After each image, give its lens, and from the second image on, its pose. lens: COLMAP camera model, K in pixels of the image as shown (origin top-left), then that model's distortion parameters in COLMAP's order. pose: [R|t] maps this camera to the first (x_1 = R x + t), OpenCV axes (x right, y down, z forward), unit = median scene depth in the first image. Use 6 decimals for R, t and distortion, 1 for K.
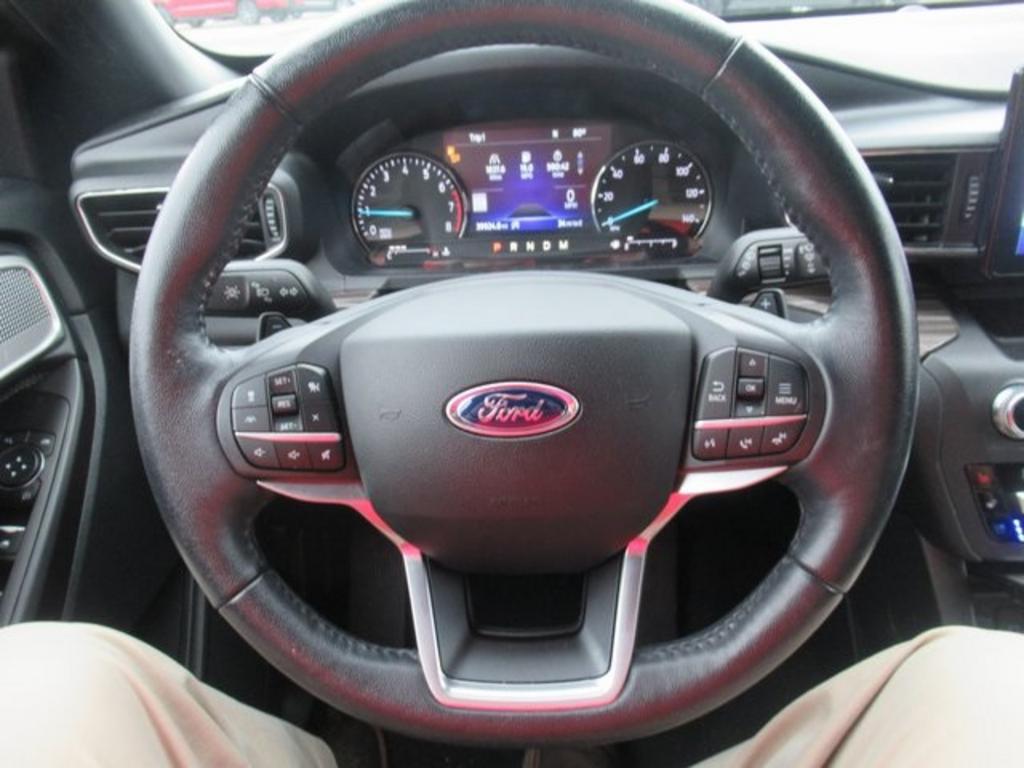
lens RADIAL K [[770.7, 0, 506.9], [0, 770.7, 385.4], [0, 0, 1]] dist [-0.009542, 0.006069]
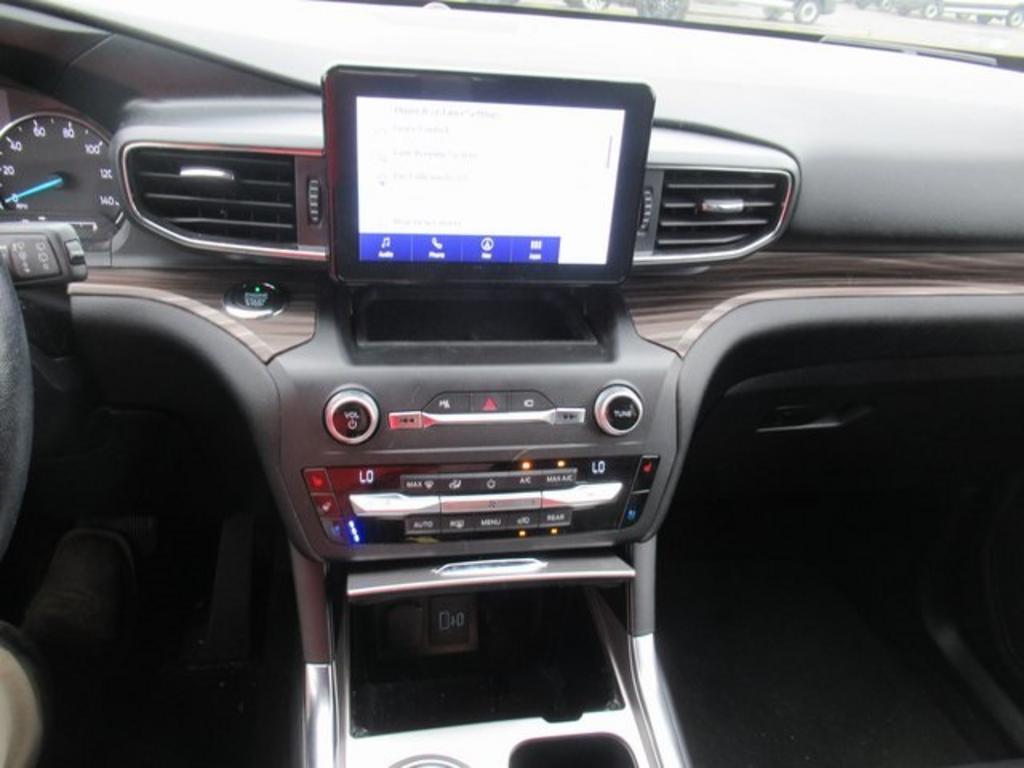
lens RADIAL K [[770.7, 0, 511.8], [0, 770.7, 383.3], [0, 0, 1]] dist [-0.009542, 0.006069]
pose [[0.971555, 0.014974, 0.236341, 0.752117], [-0.023576, 0.999157, 0.033612, -0.058204], [-0.235638, -0.038228, 0.971089, -0.046459]]
